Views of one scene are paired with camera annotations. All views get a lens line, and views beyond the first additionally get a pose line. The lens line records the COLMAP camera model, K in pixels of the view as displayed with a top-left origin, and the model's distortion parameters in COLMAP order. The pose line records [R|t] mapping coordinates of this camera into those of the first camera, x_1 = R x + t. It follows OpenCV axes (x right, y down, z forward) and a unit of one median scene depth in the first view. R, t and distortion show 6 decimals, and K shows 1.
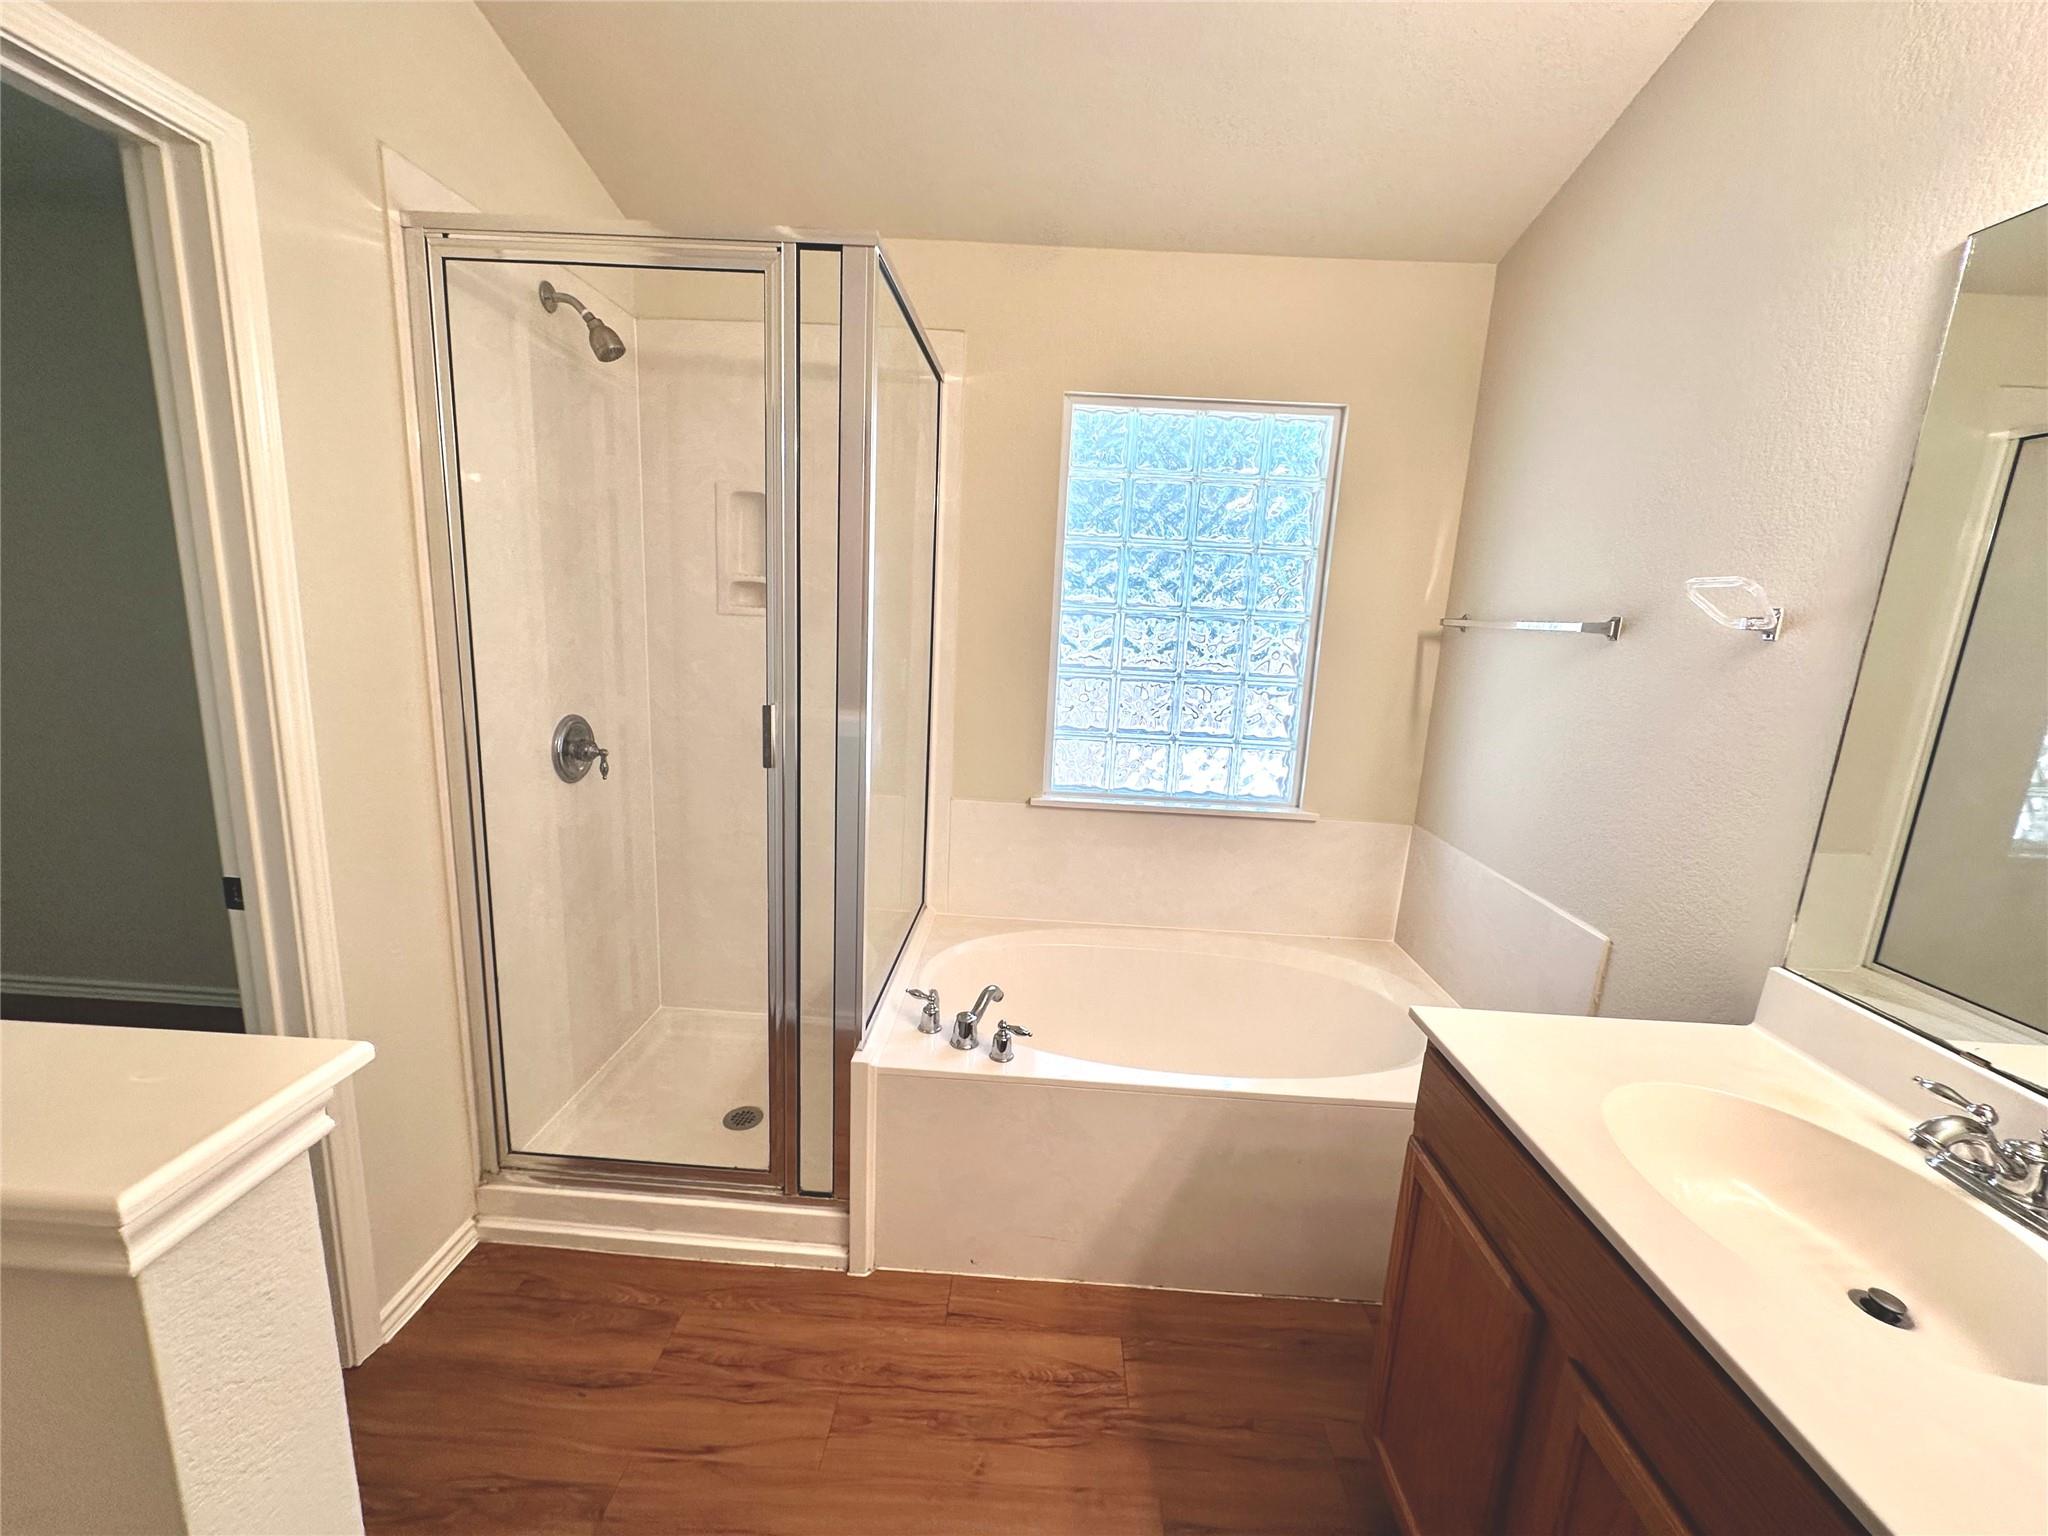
lens RADIAL K [[811.2, 0, 1024.9], [0, 811.2, 764.0], [0, 0, 1]] dist [-0.003737, 0.001025]
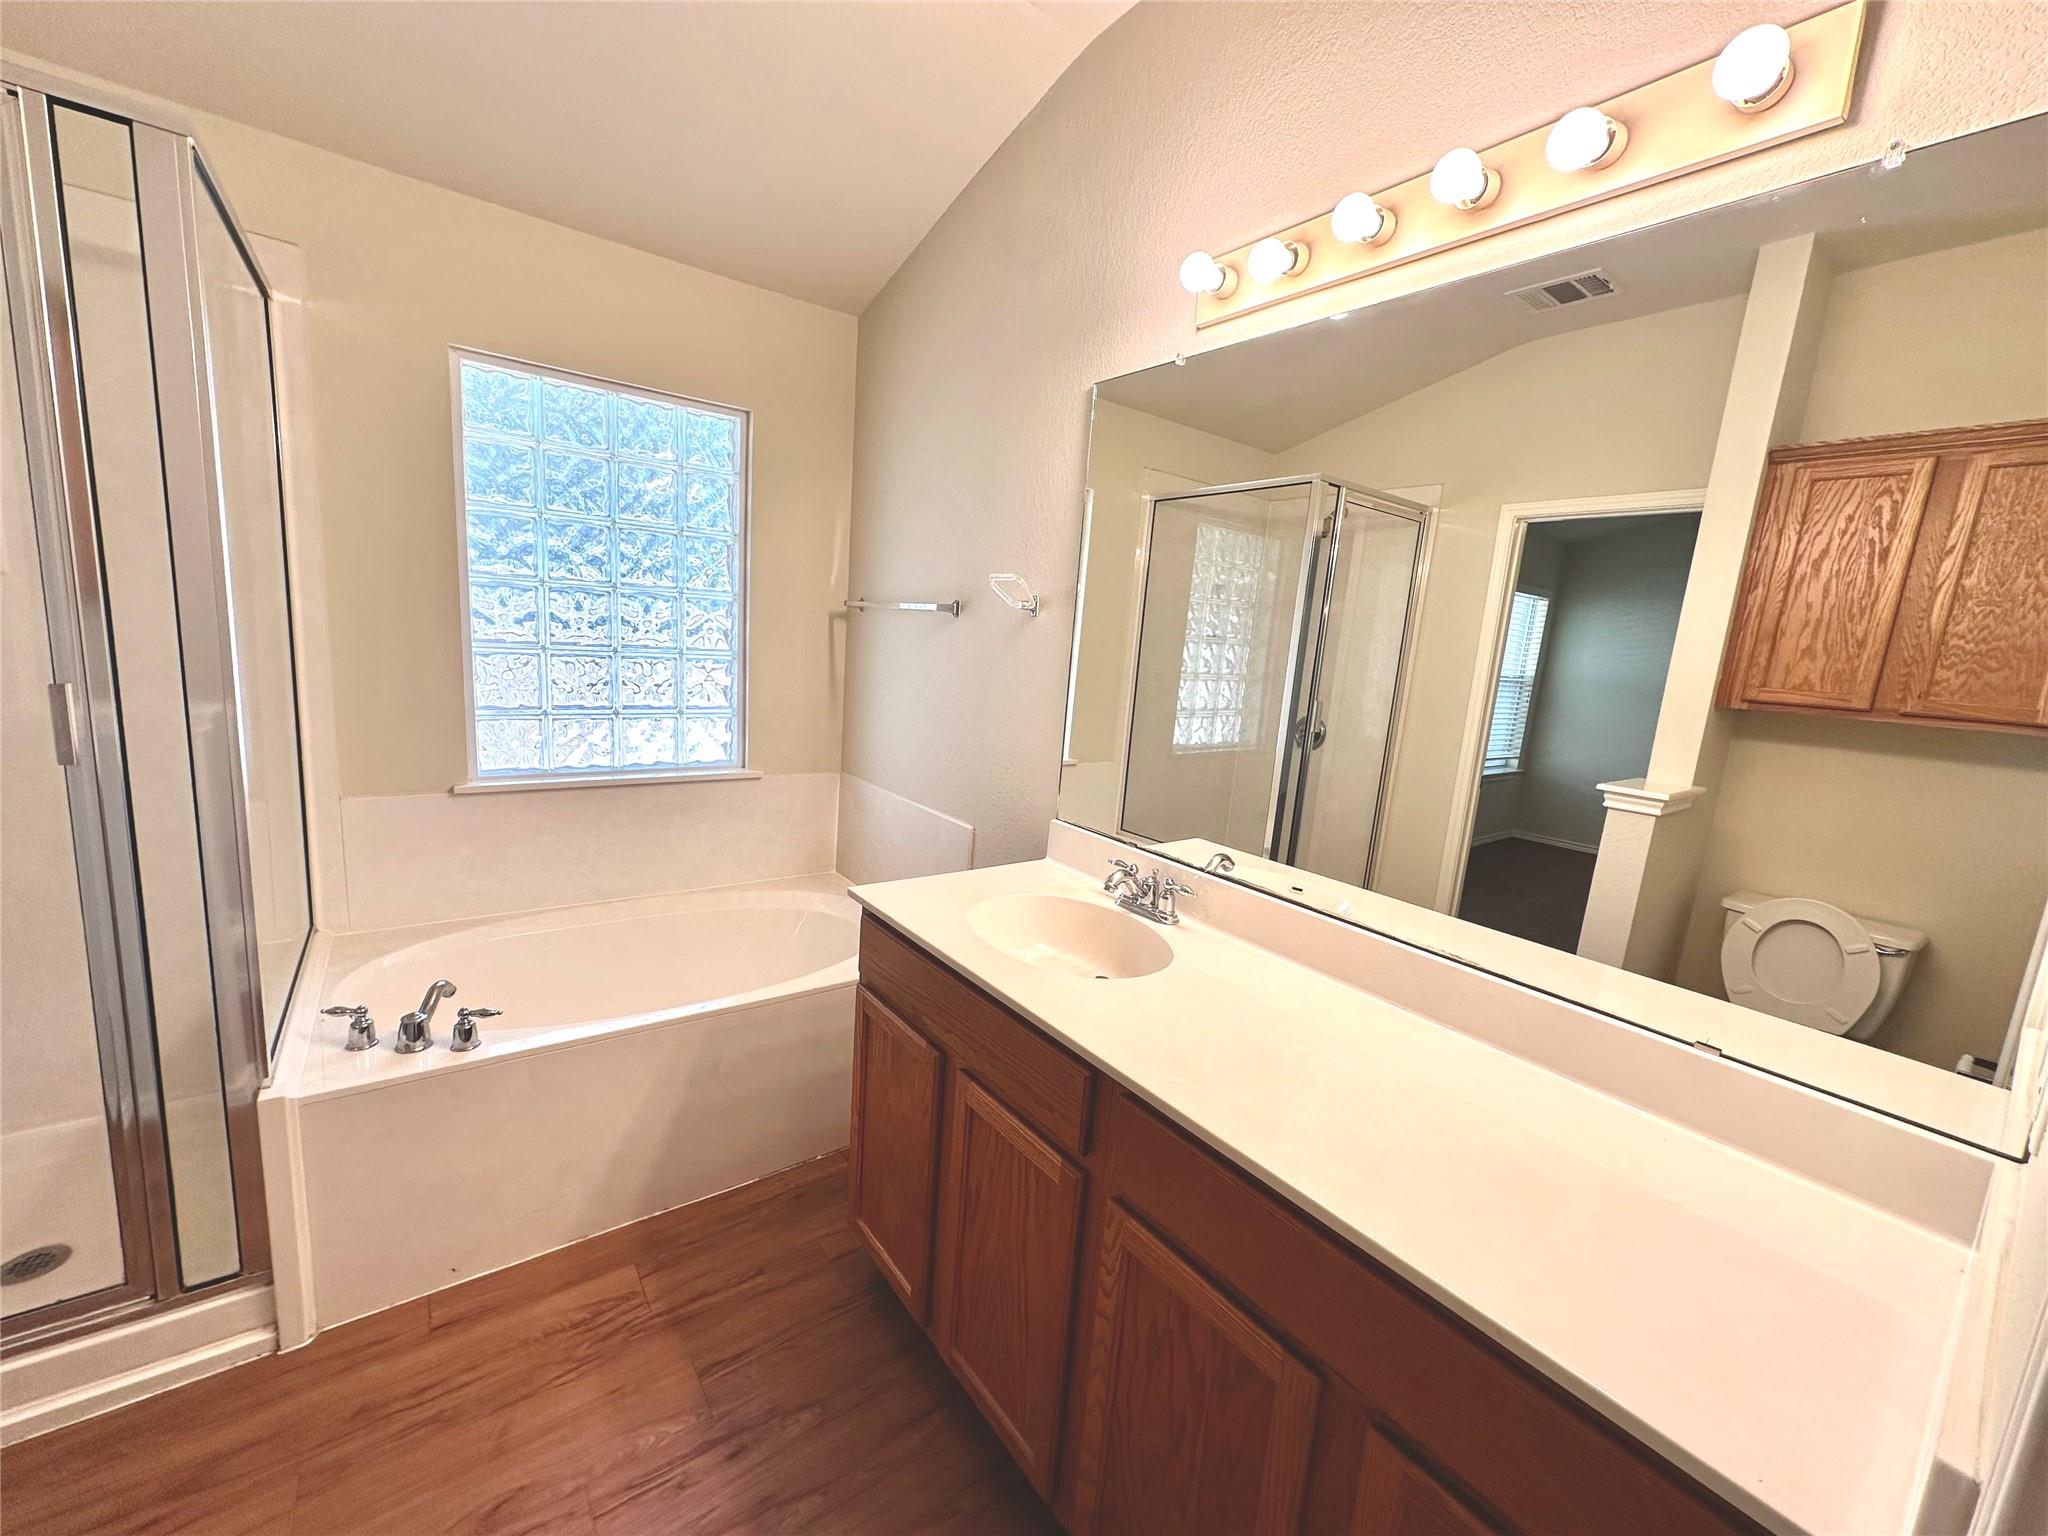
lens RADIAL K [[811.2, 0, 1021.2], [0, 811.2, 765.4], [0, 0, 1]] dist [-0.003737, 0.001025]
pose [[0.782453, -0.097389, 0.615047, -0.076032], [0.086892, 0.995107, 0.047027, 0.047019], [-0.616618, 0.016646, 0.787087, -0.171176]]
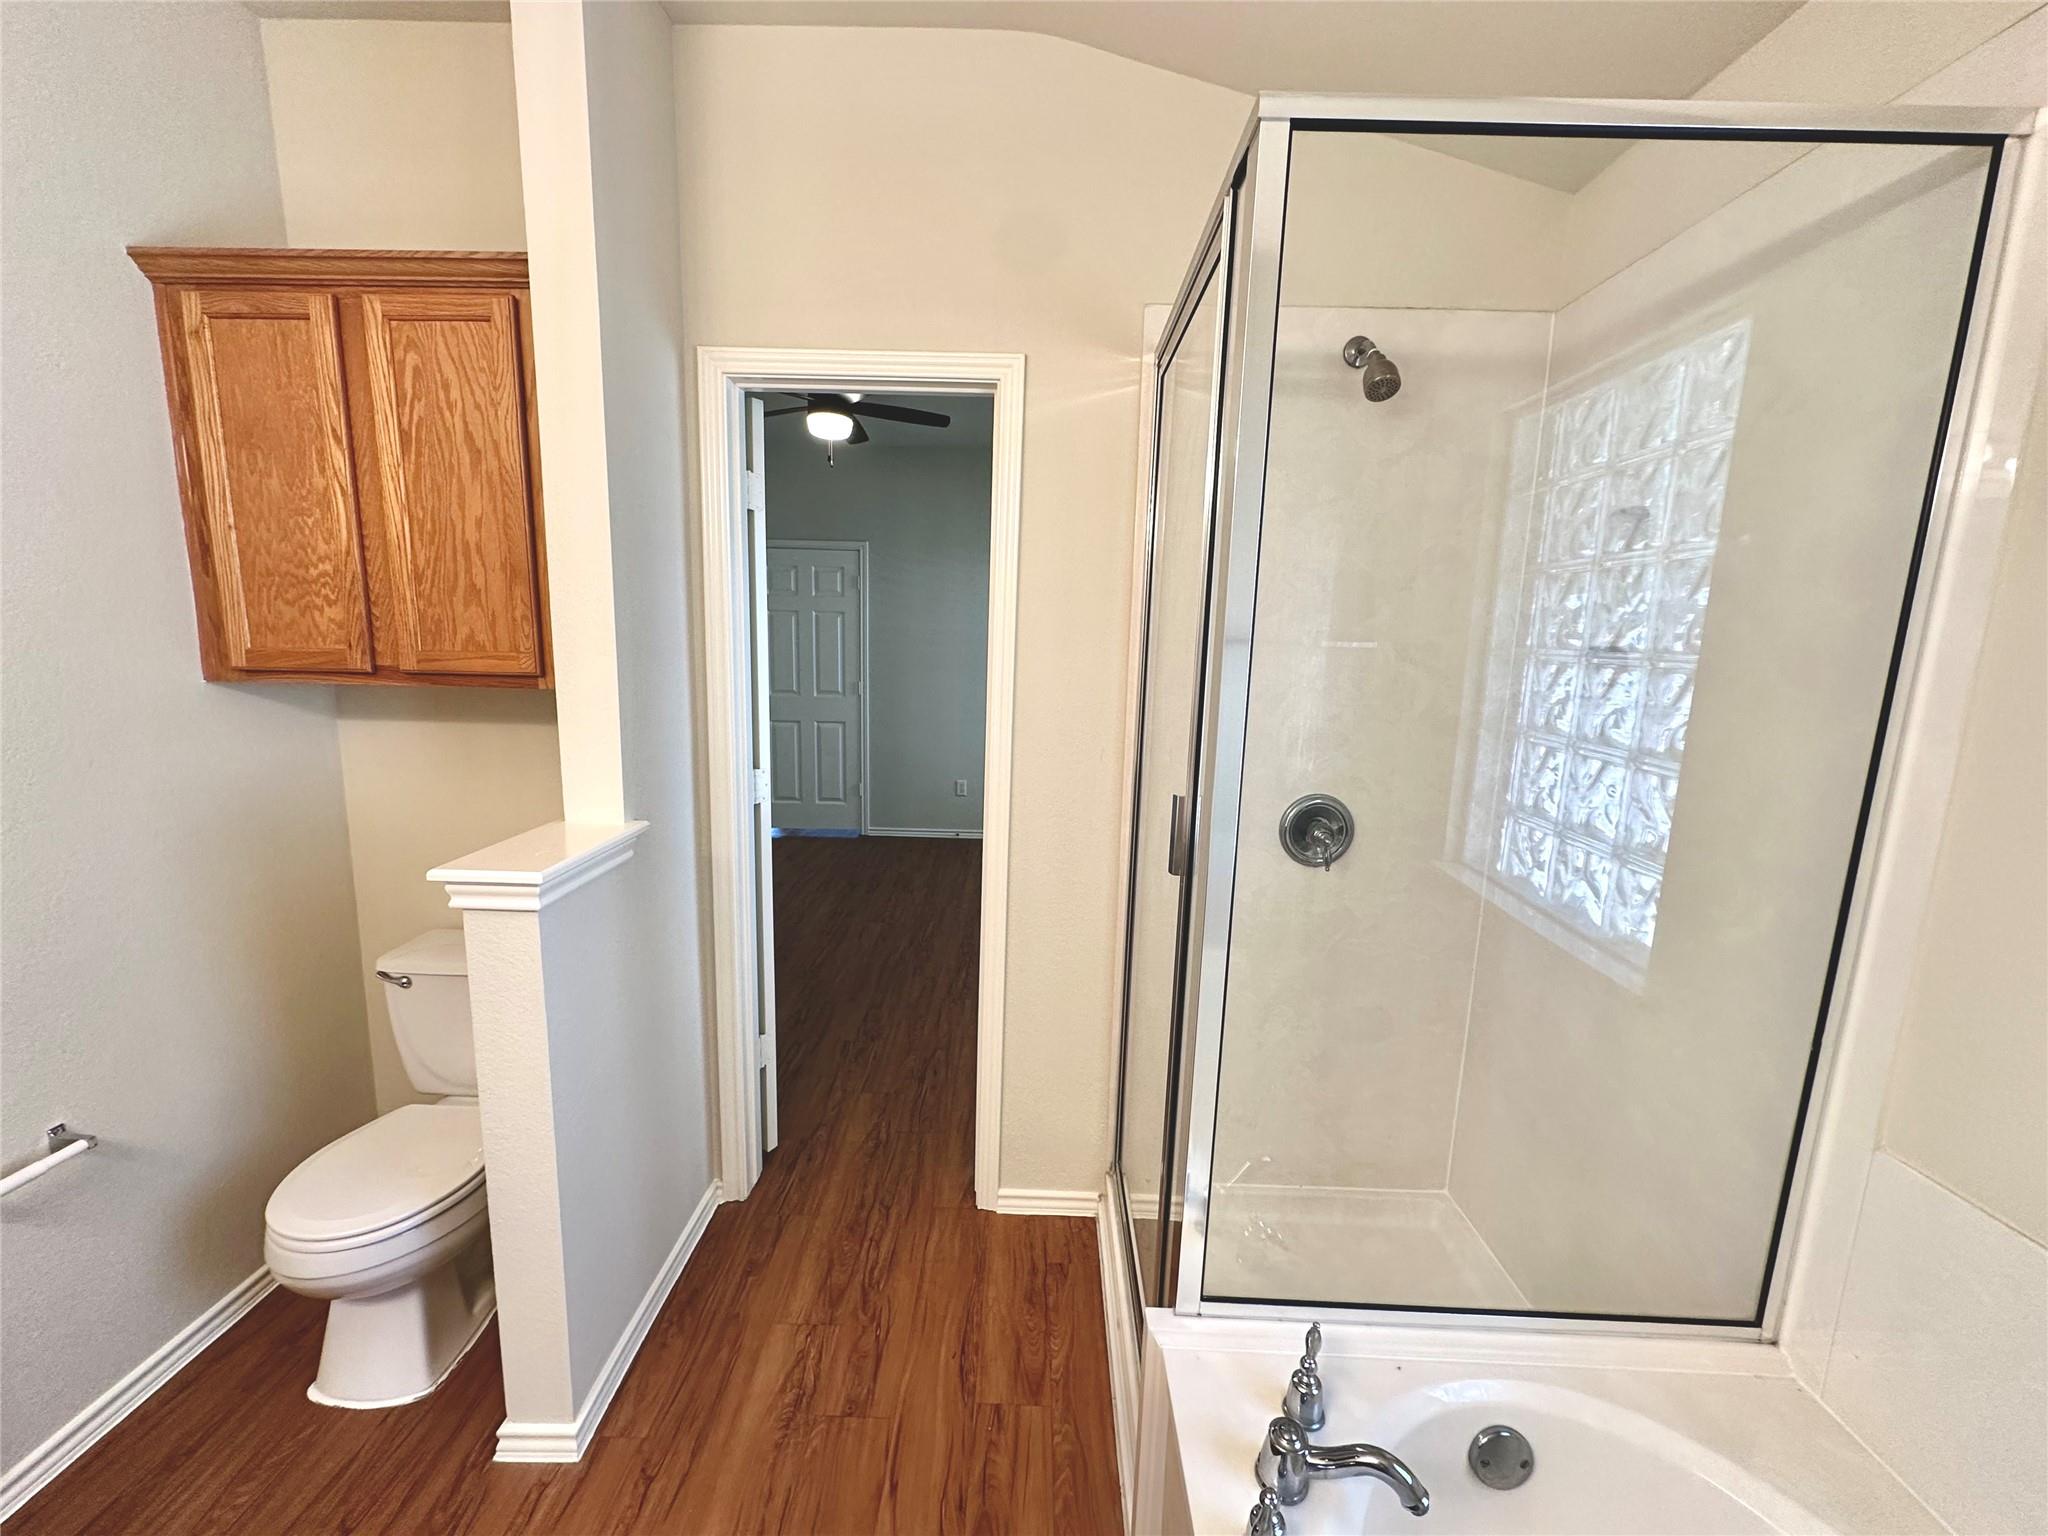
lens RADIAL K [[811.2, 0, 1012.8], [0, 811.2, 758.8], [0, 0, 1]] dist [-0.003737, 0.001025]
pose [[0.009366, 0.102534, -0.994685, 0.446906], [-0.214980, 0.971675, 0.098138, -0.144151], [0.976574, 0.212918, 0.031143, 0.783747]]
